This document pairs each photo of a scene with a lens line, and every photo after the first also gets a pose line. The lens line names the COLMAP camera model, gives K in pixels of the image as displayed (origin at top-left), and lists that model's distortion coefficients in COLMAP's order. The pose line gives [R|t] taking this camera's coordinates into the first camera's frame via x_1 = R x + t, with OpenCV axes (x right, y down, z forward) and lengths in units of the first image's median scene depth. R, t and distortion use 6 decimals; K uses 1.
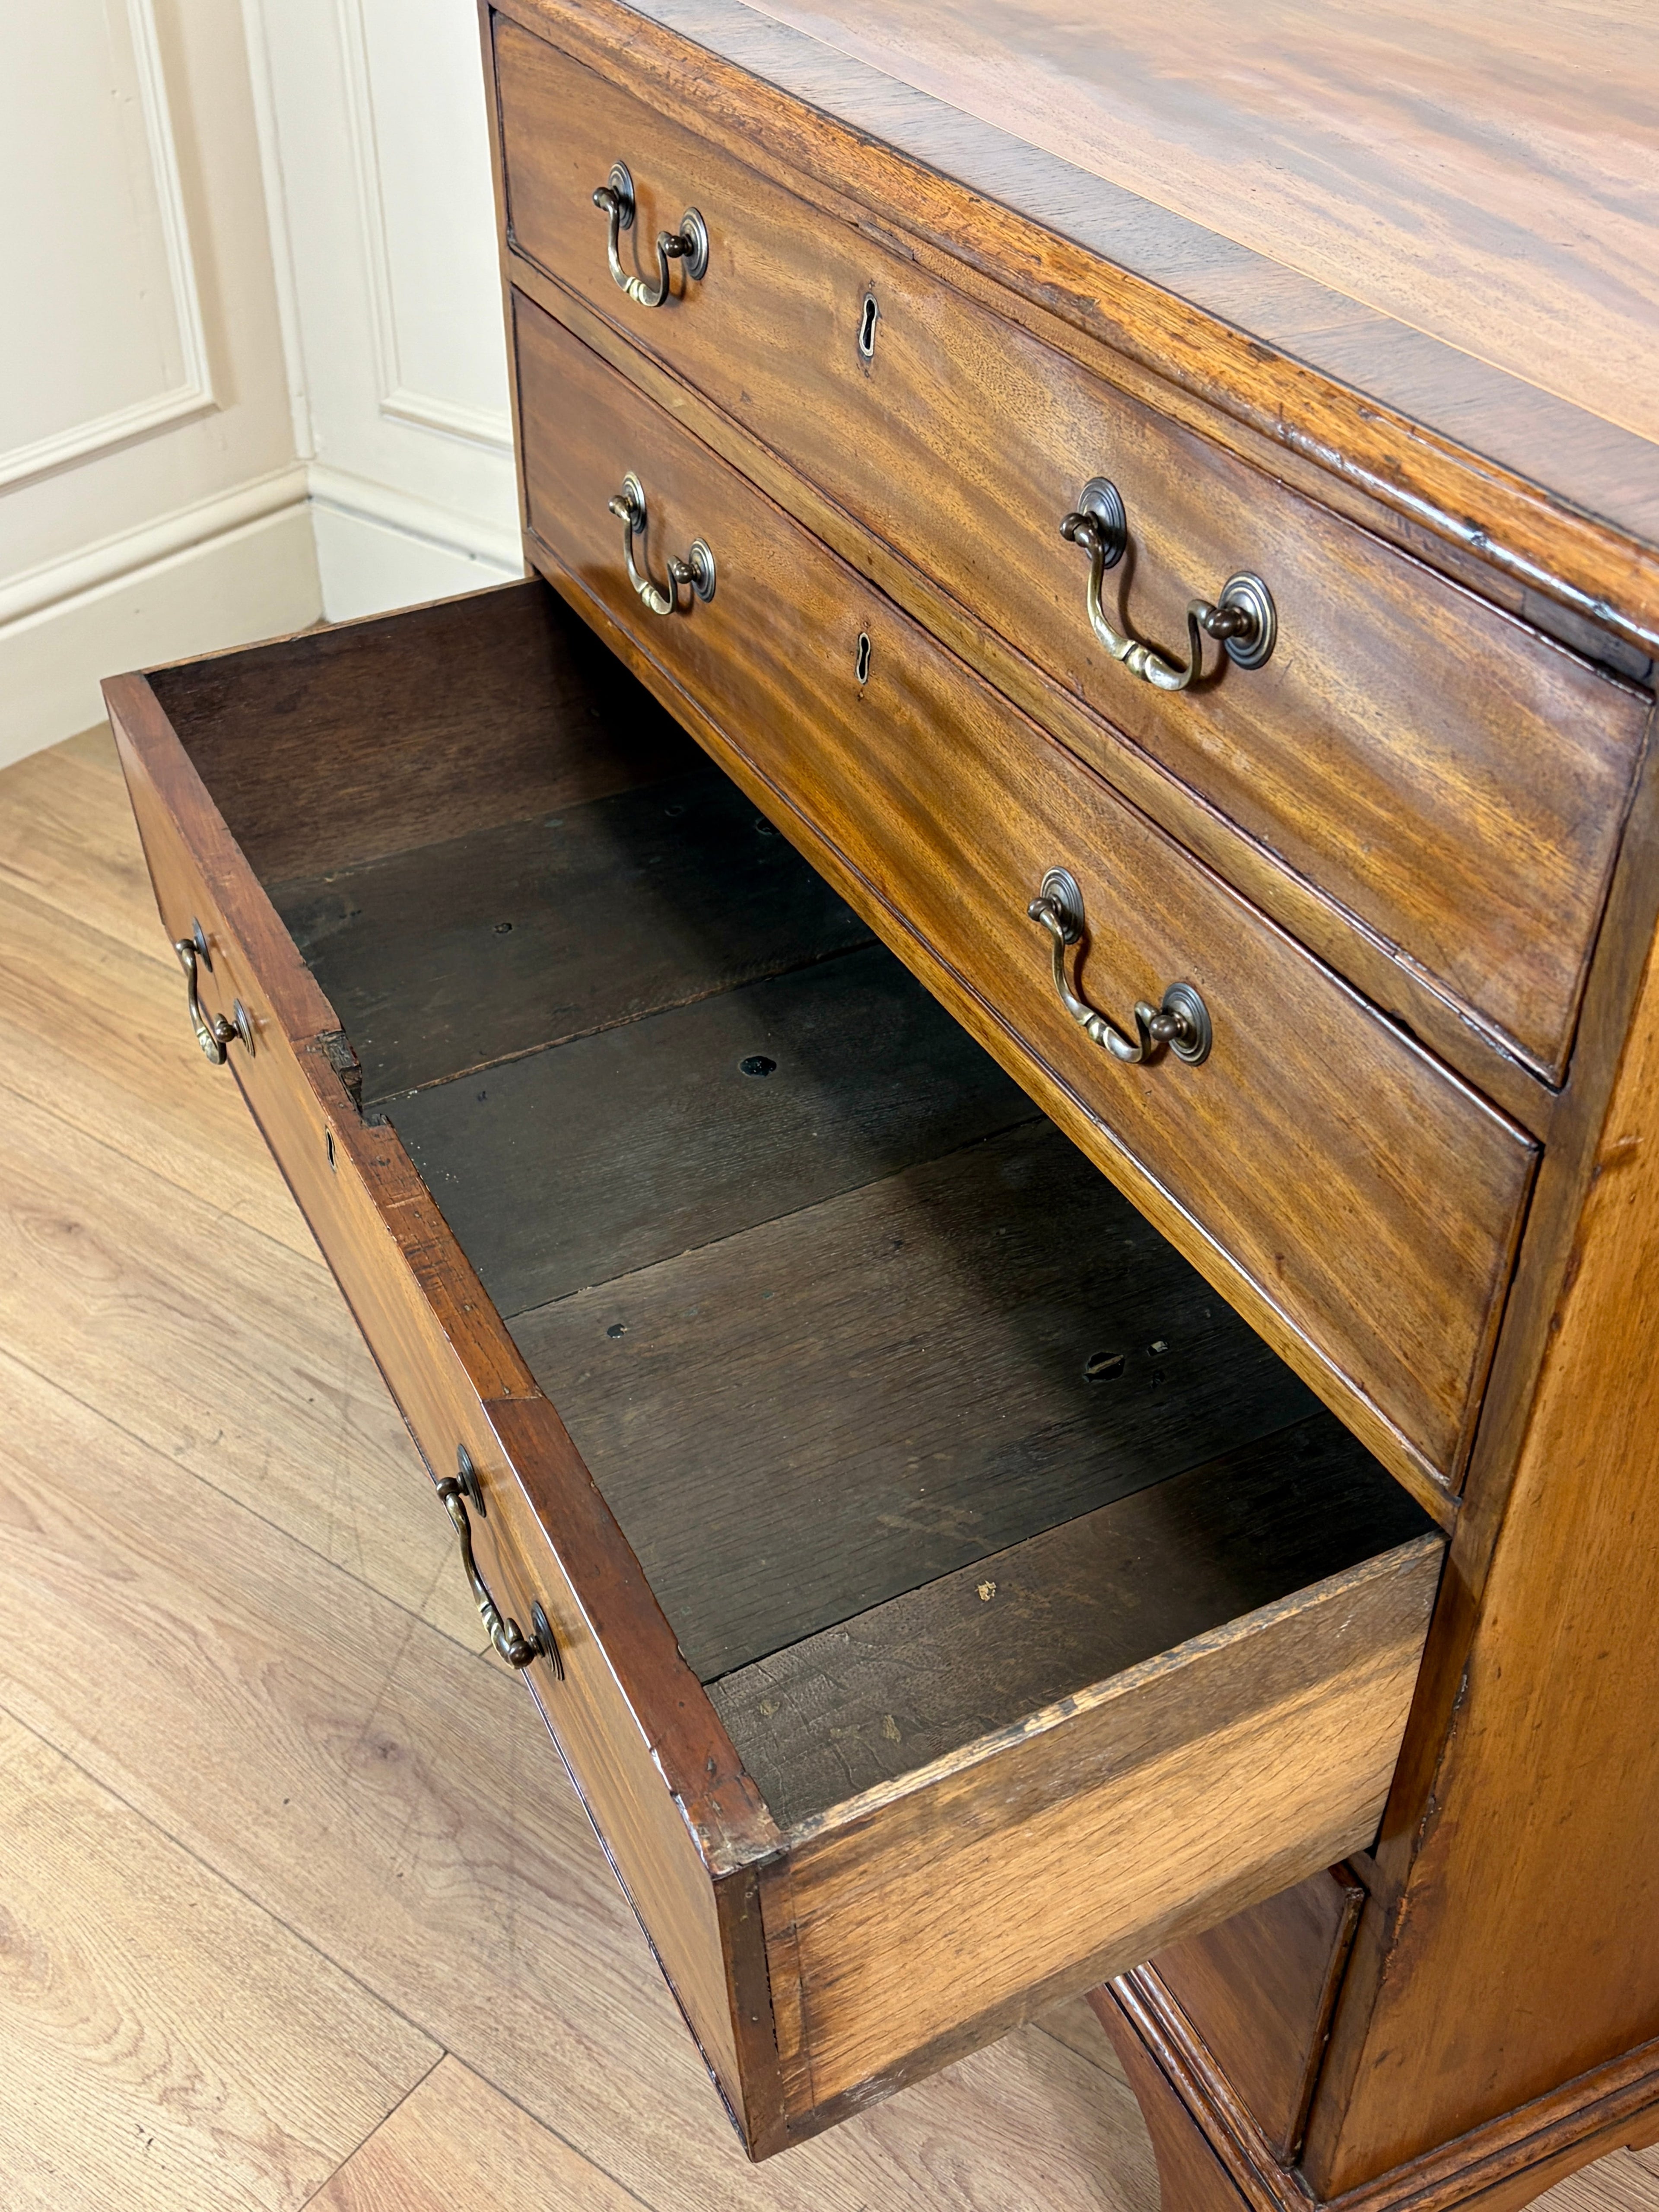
lens RADIAL K [[2319.8, 0, 829.5], [0, 2319.8, 1106.0], [0, 0, 1]] dist [0.184931, -0.585830]
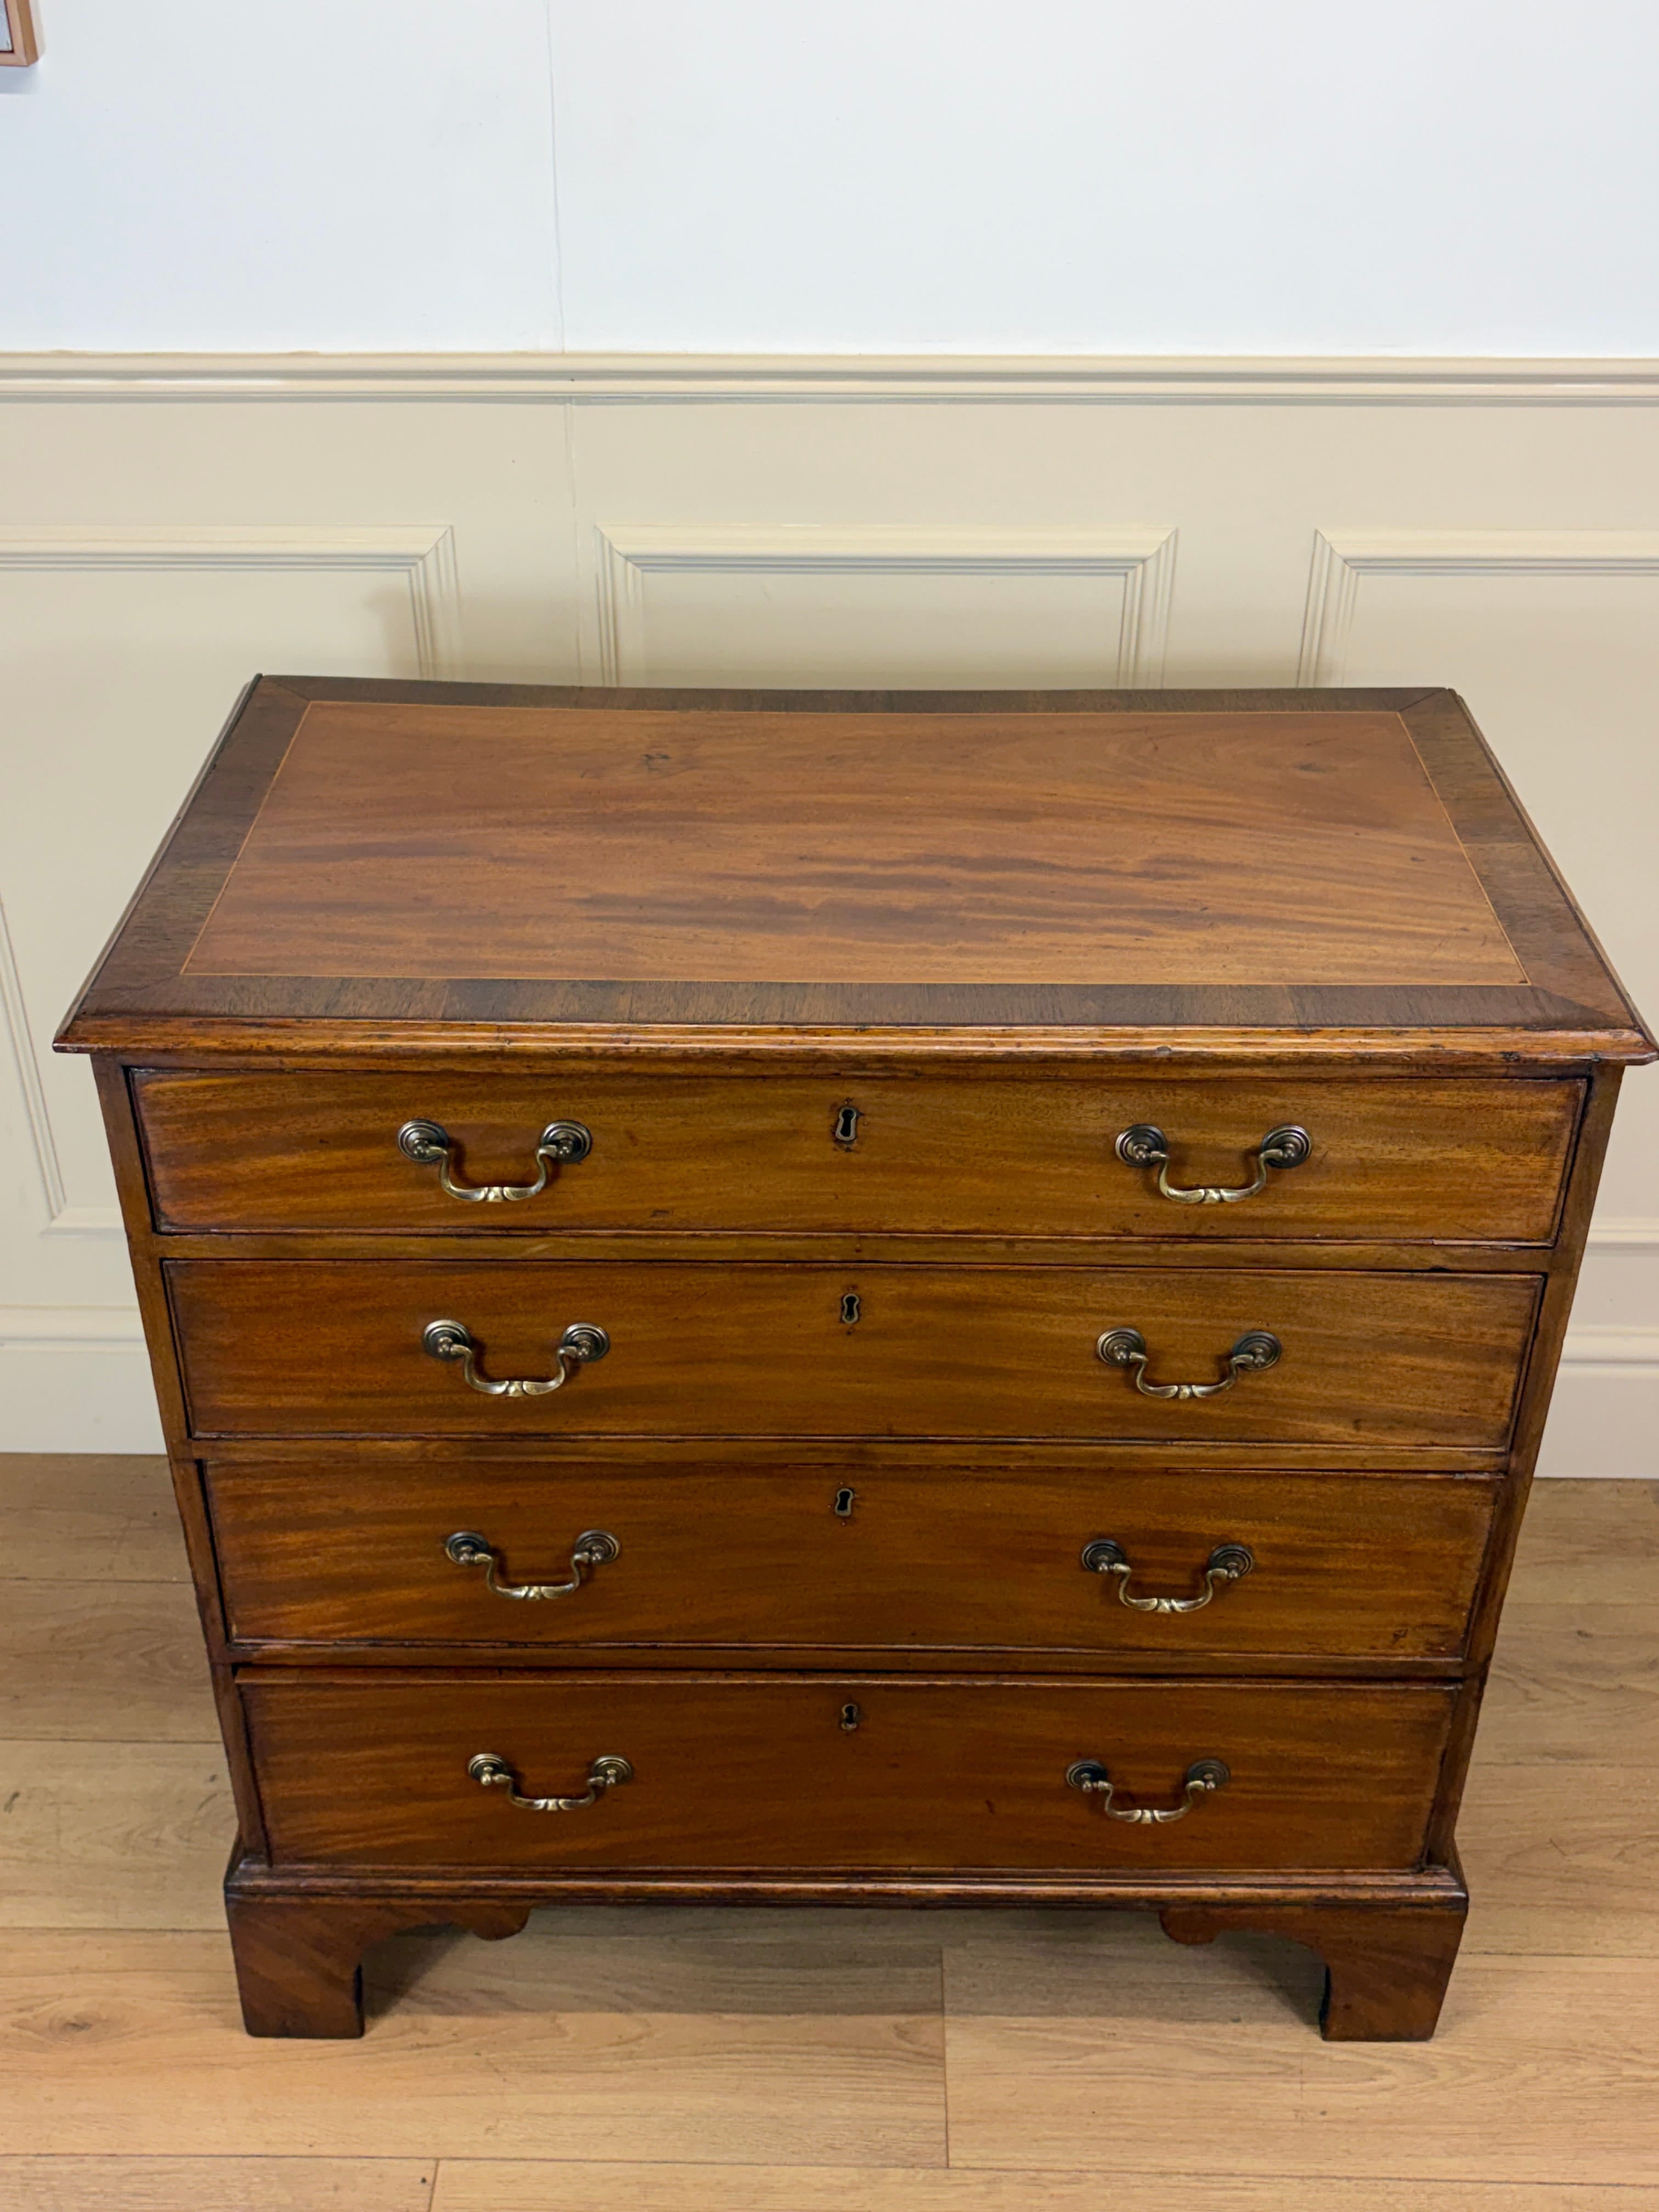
lens RADIAL K [[2319.8, 0, 829.5], [0, 2319.8, 1106.0], [0, 0, 1]] dist [0.184931, -0.585830]
pose [[0.445688, -0.490036, 0.749151, -1.365128], [0.531462, 0.818265, 0.219065, -0.831612], [-0.720354, 0.300511, 0.625127, 0.073844]]
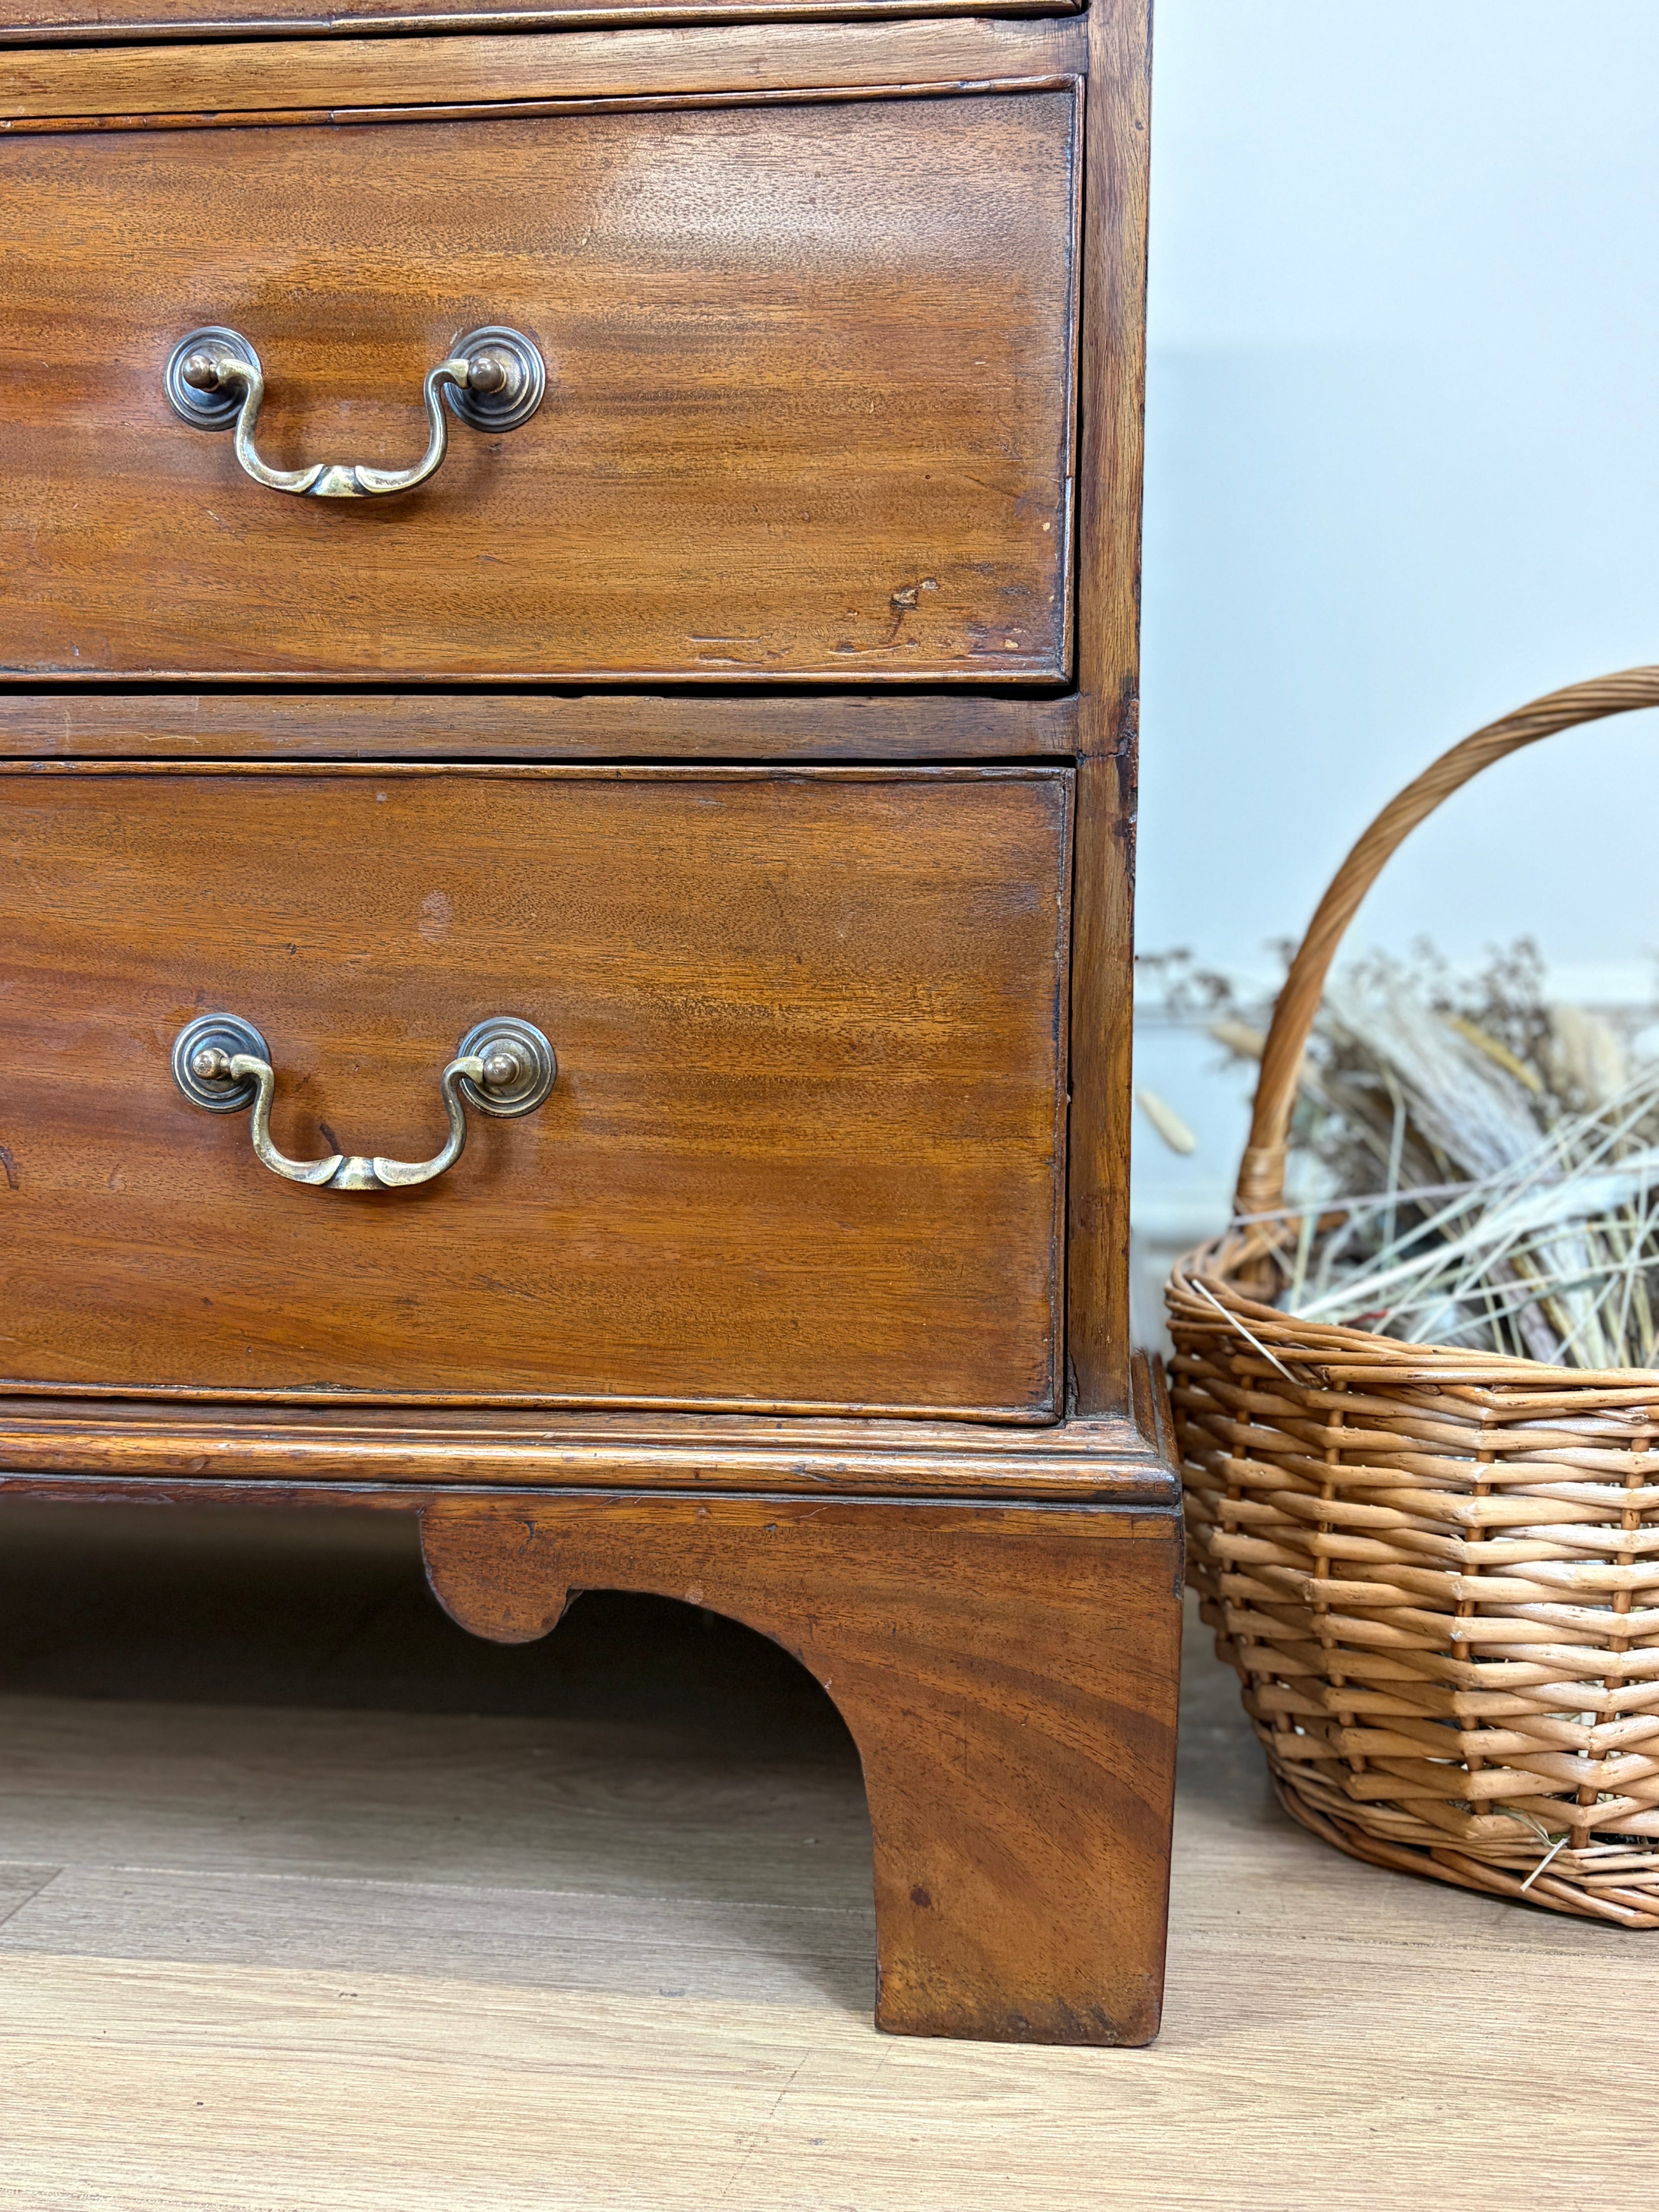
lens RADIAL K [[2308.7, 0, 815.2], [0, 2308.7, 1066.7], [0, 0, 1]] dist [0.162691, -0.649288]
pose [[0.540066, -0.080698, 0.837745, -0.547313], [0.501099, 0.830563, -0.243035, 0.660384], [-0.676187, 0.551048, 0.488996, 0.868364]]
